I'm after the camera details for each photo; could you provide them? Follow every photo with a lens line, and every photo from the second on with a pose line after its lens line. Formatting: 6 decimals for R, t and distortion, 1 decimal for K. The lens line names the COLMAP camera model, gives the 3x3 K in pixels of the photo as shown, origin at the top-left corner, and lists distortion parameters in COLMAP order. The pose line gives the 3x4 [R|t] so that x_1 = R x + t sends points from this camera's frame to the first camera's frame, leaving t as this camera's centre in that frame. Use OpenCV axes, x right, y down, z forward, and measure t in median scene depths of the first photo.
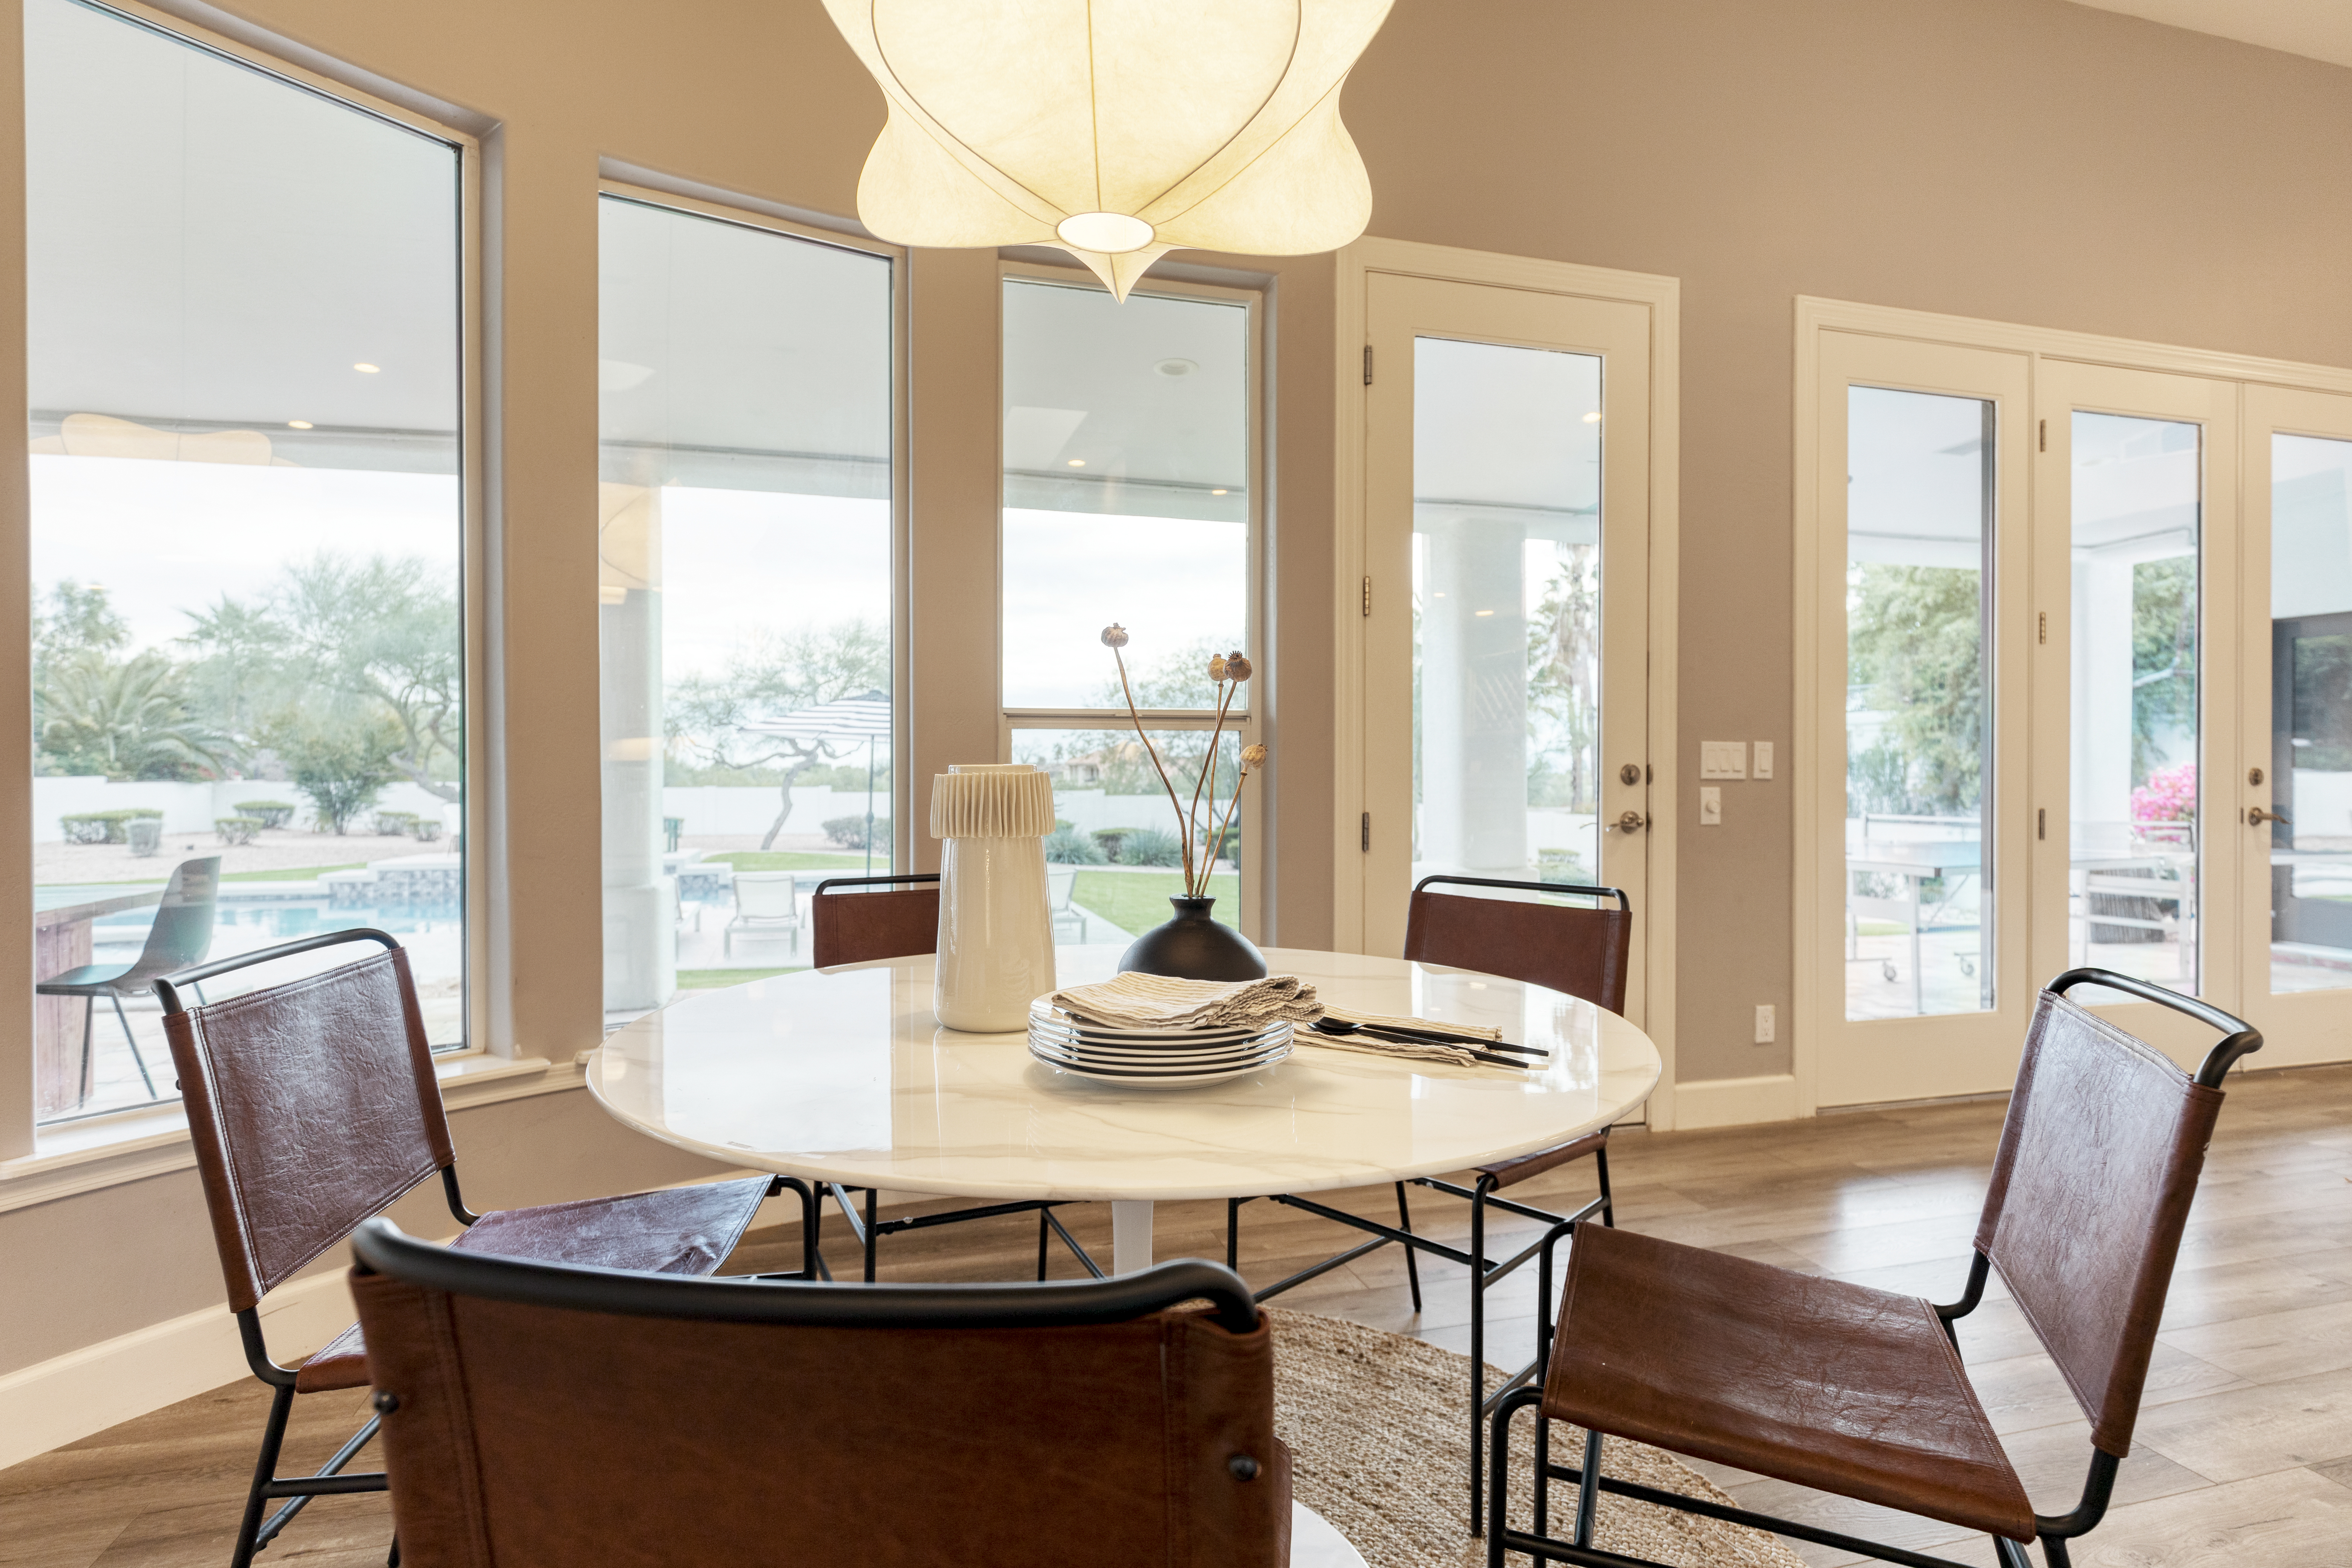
lens RADIAL K [[1175.0, 0, 1174.6], [0, 1175.0, 771.3], [0, 0, 1]] dist [-0.003032, -0.000185]
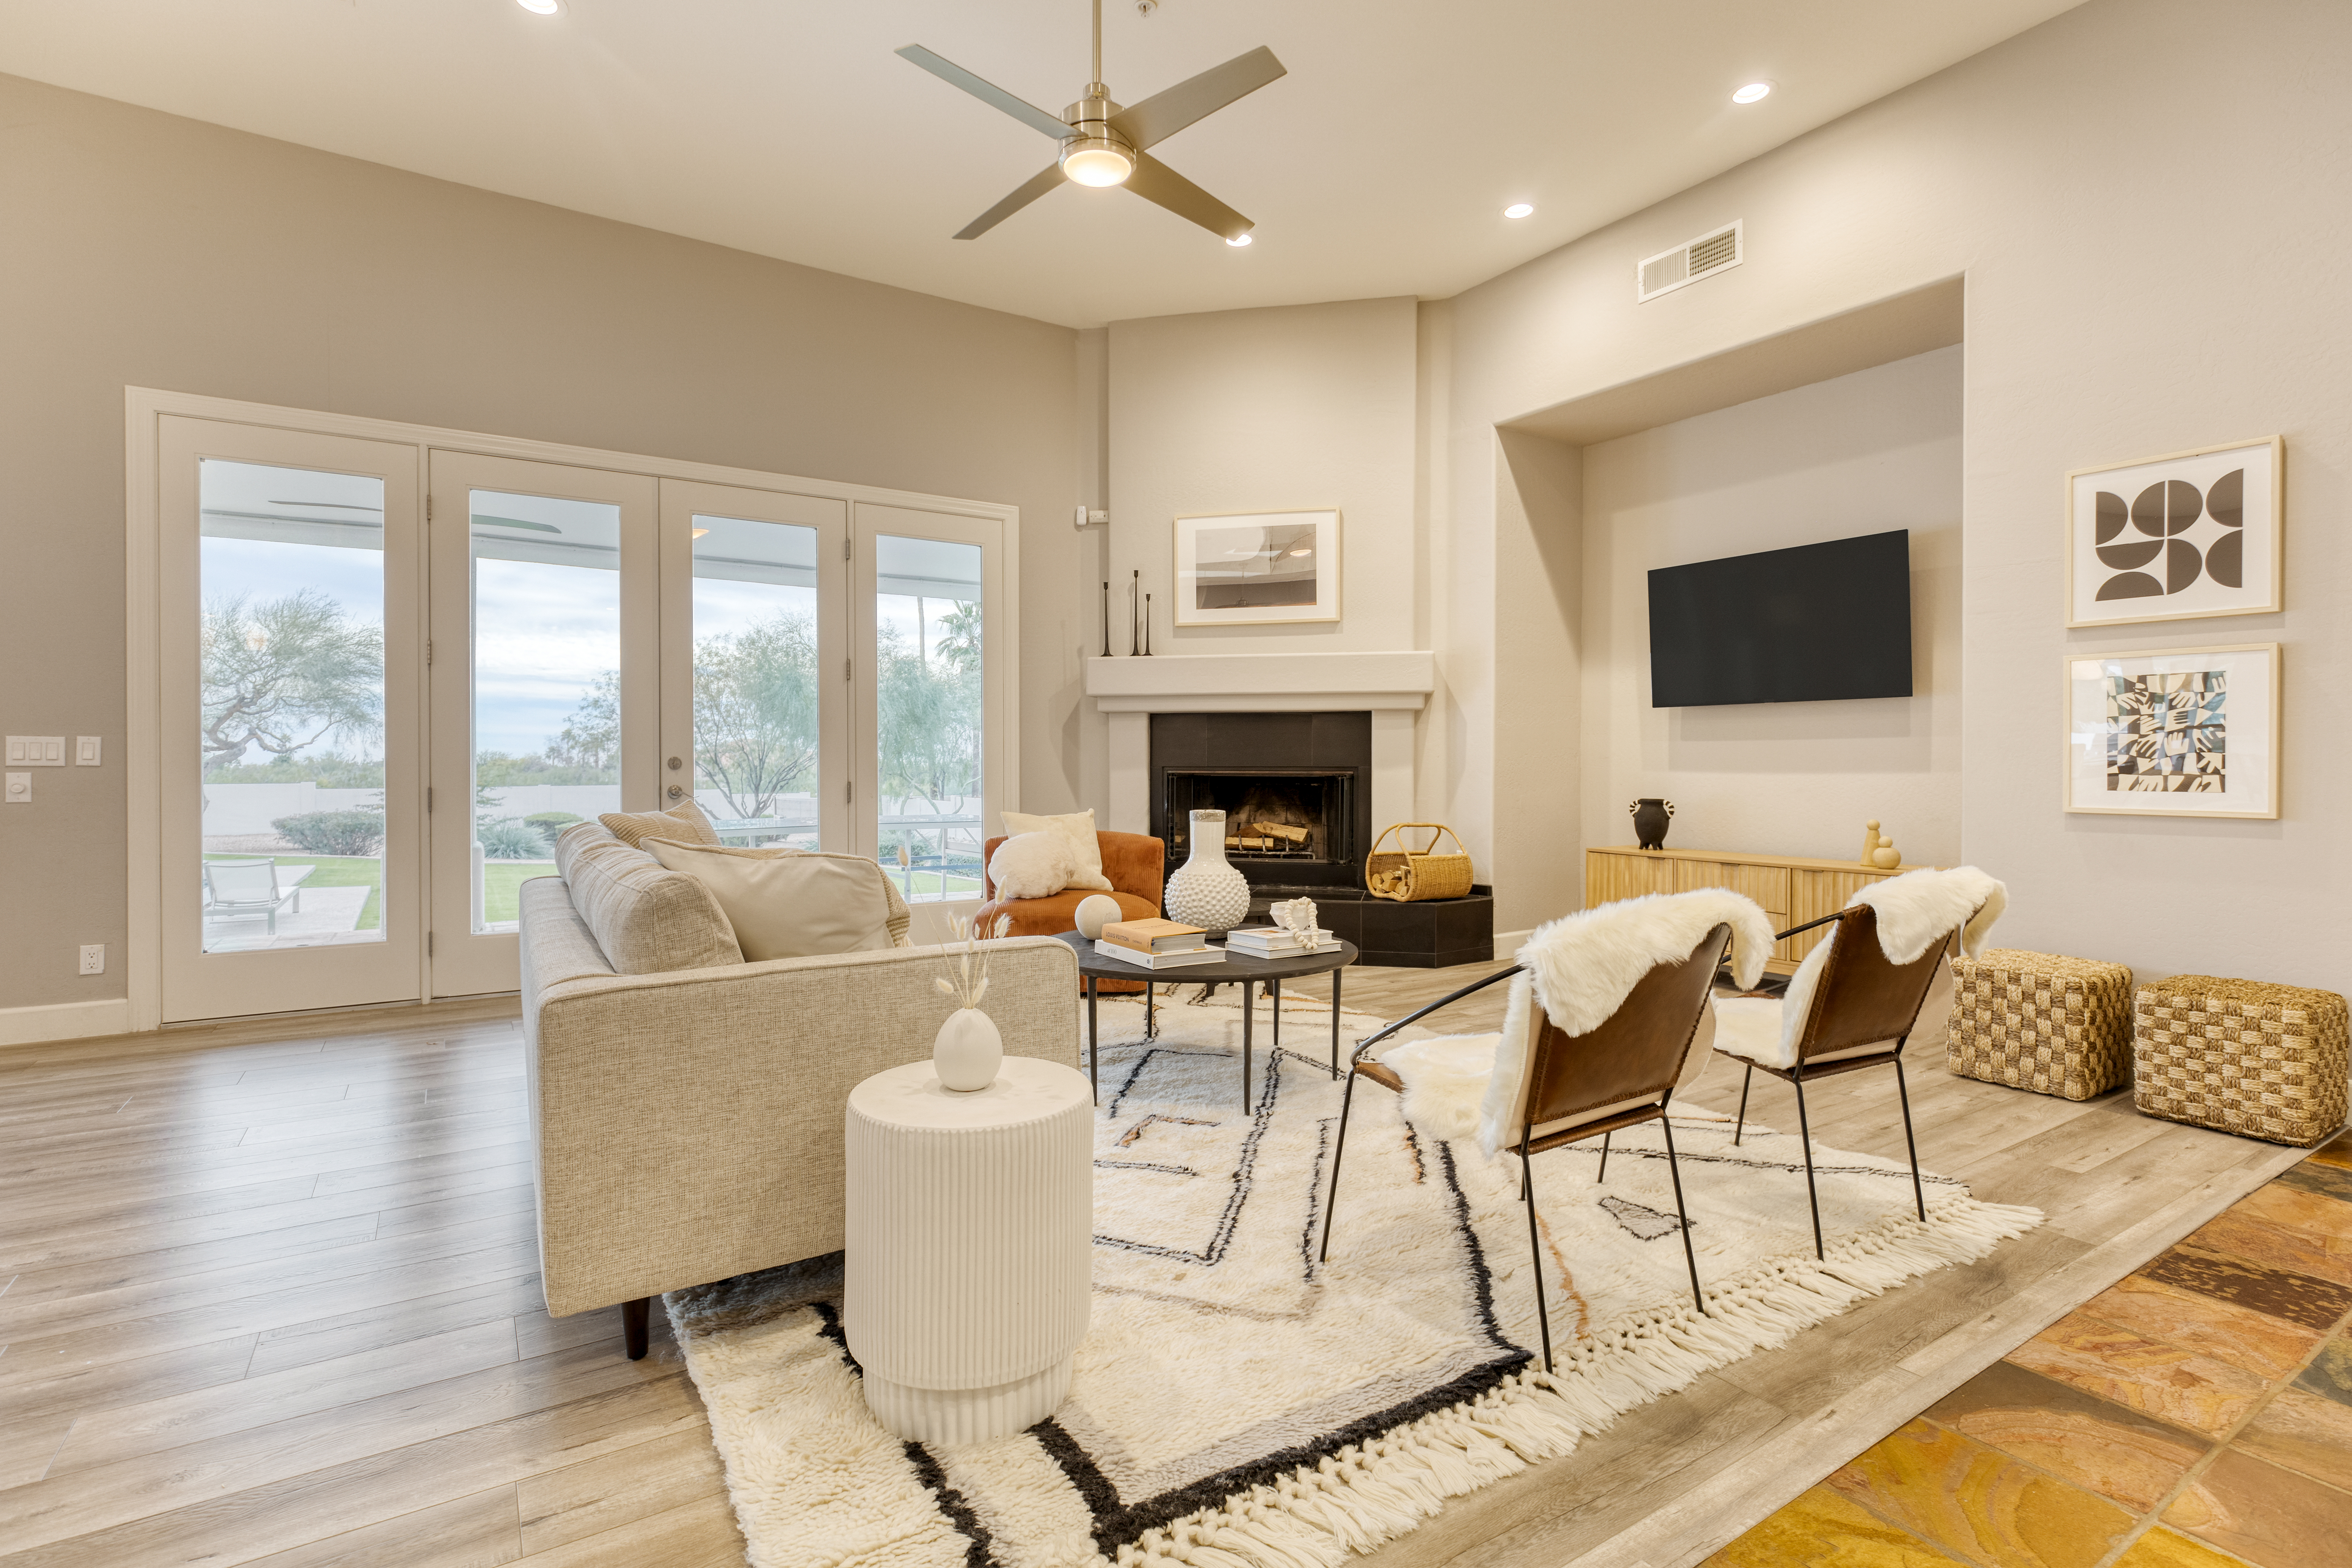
lens RADIAL K [[1114.0, 0, 1169.7], [0, 1114.0, 764.4], [0, 0, 1]] dist [-0.006729, -0.002381]
pose [[0.955217, -0.003556, 0.295885, 0.755825], [0.003383, 0.999994, 0.001095, 0.004598], [-0.295887, -0.000045, 0.955223, -0.288291]]
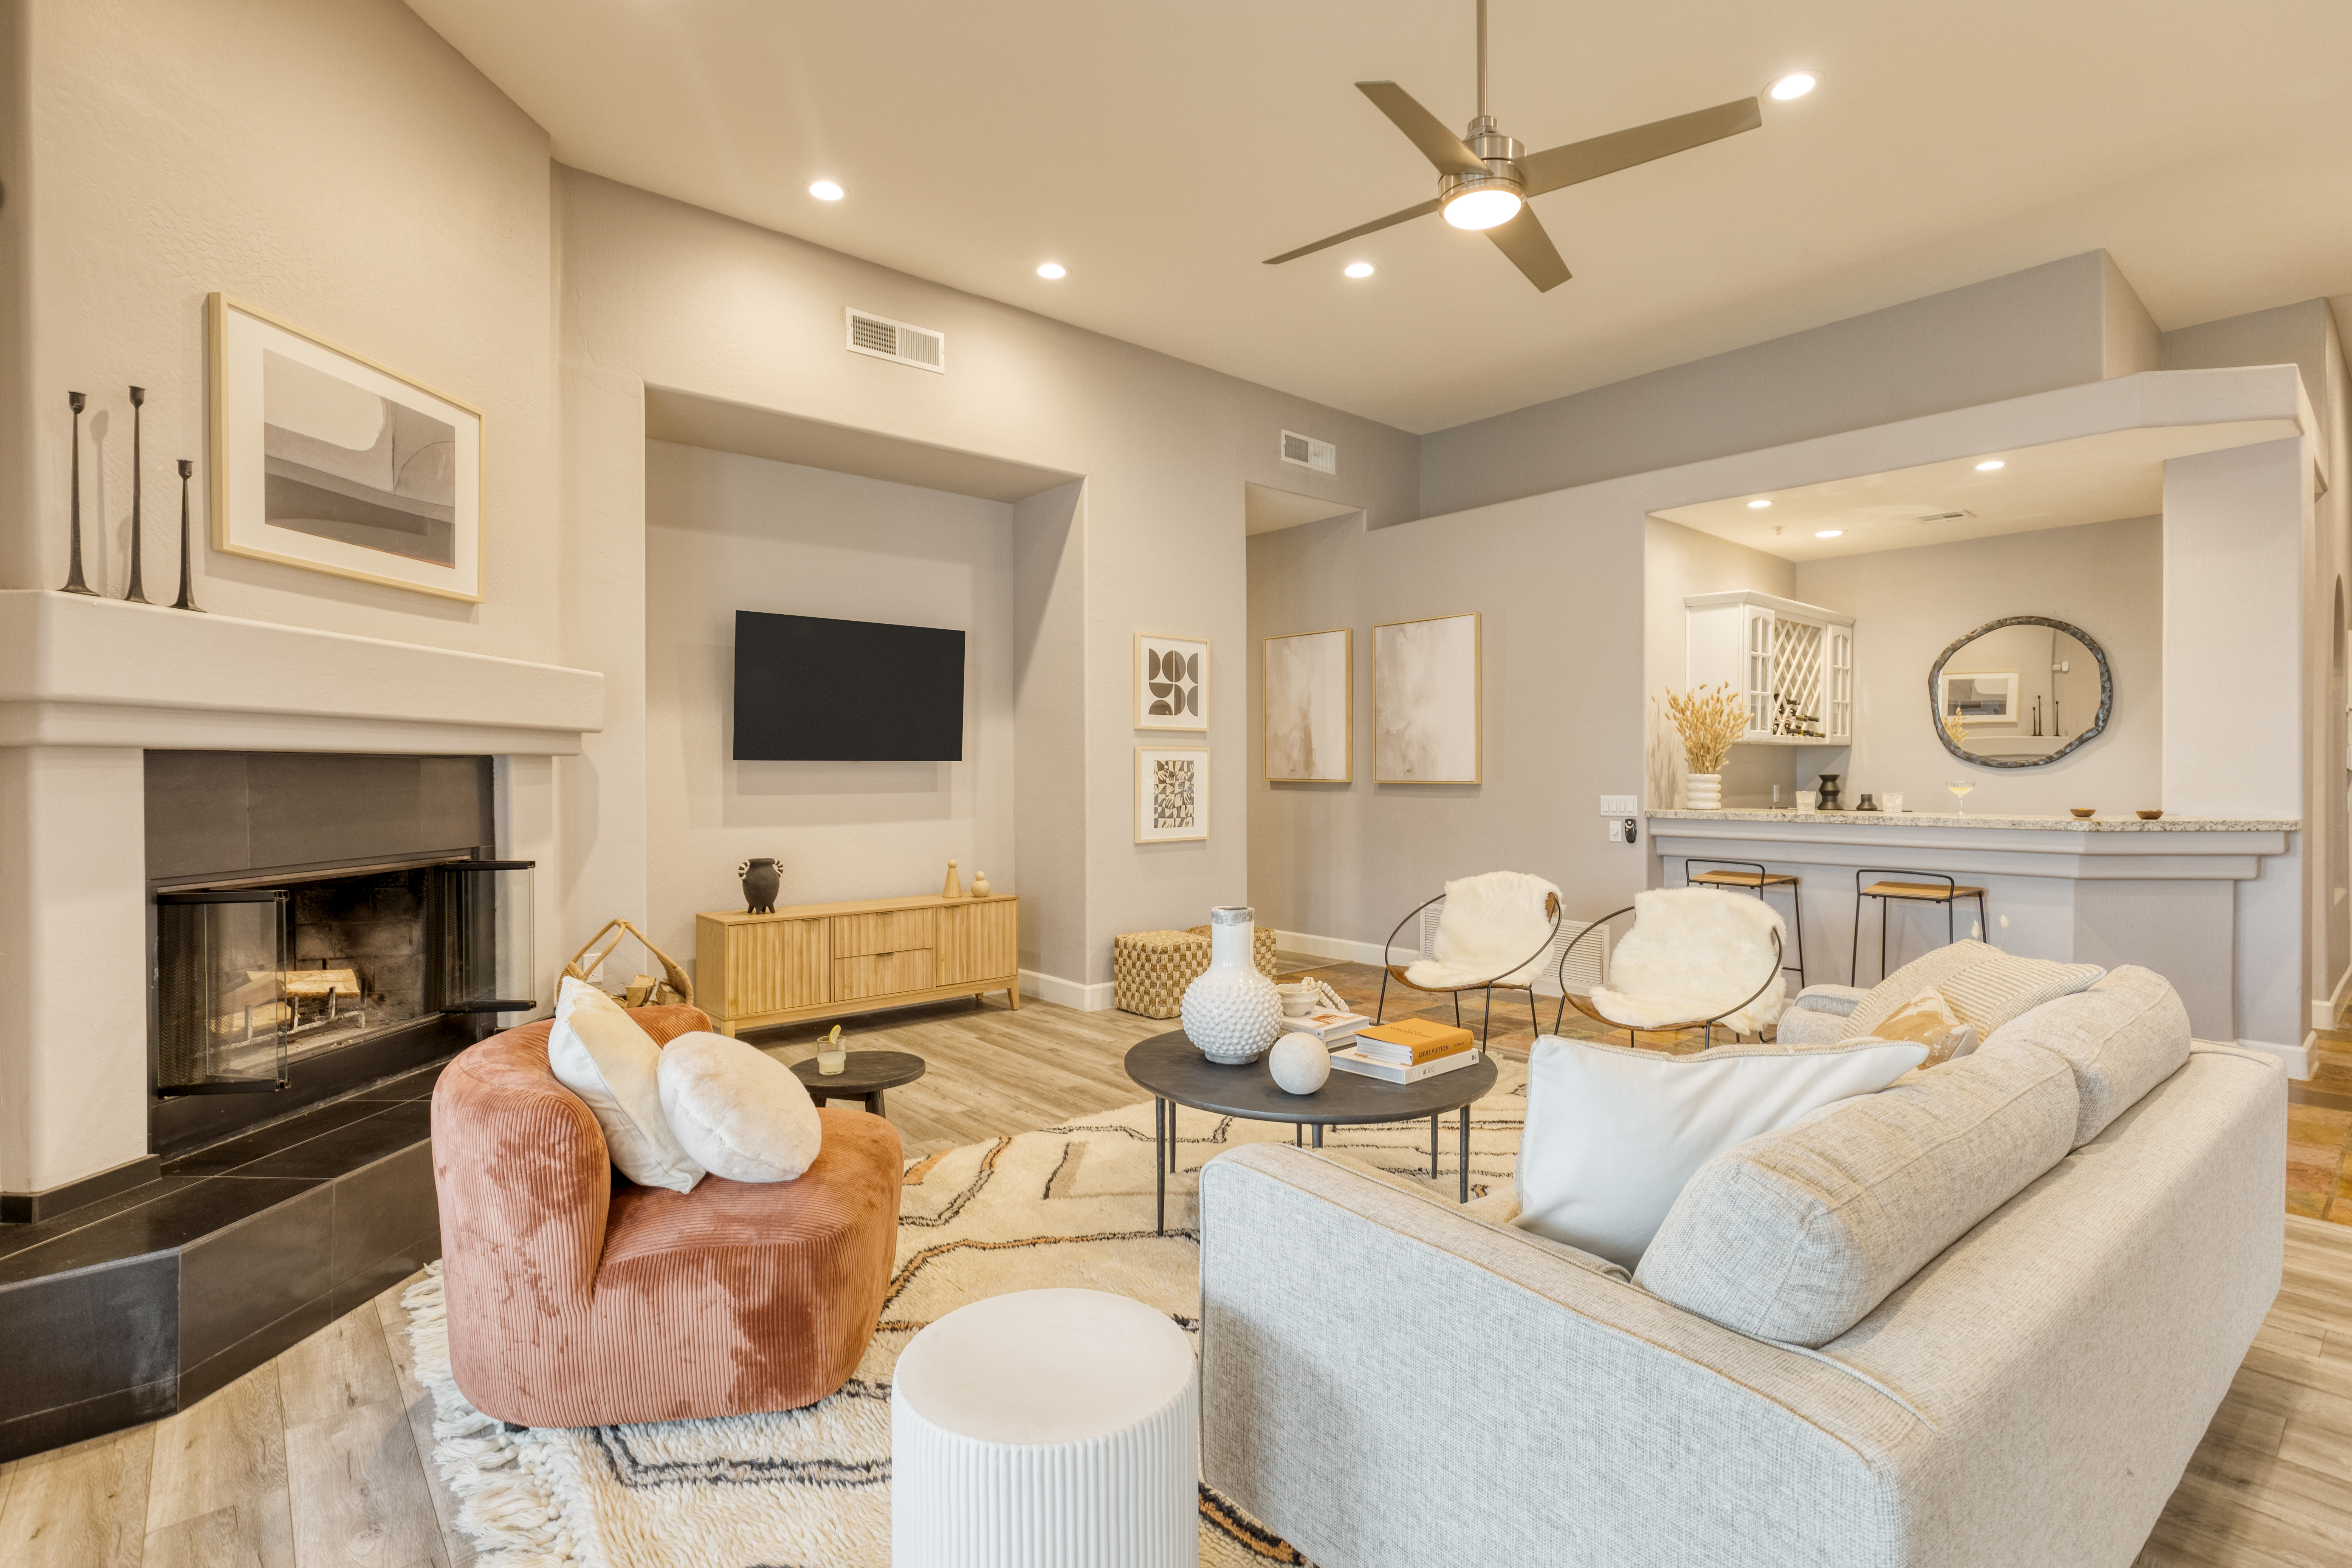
lens RADIAL K [[1114.0, 0, 1185.0], [0, 1114.0, 777.9], [0, 0, 1]] dist [-0.006729, -0.002381]
pose [[-0.429463, -0.006763, 0.903059, 0.489795], [0.002964, 0.999956, 0.008899, -0.034410], [-0.903079, 0.006499, -0.429424, 0.560394]]
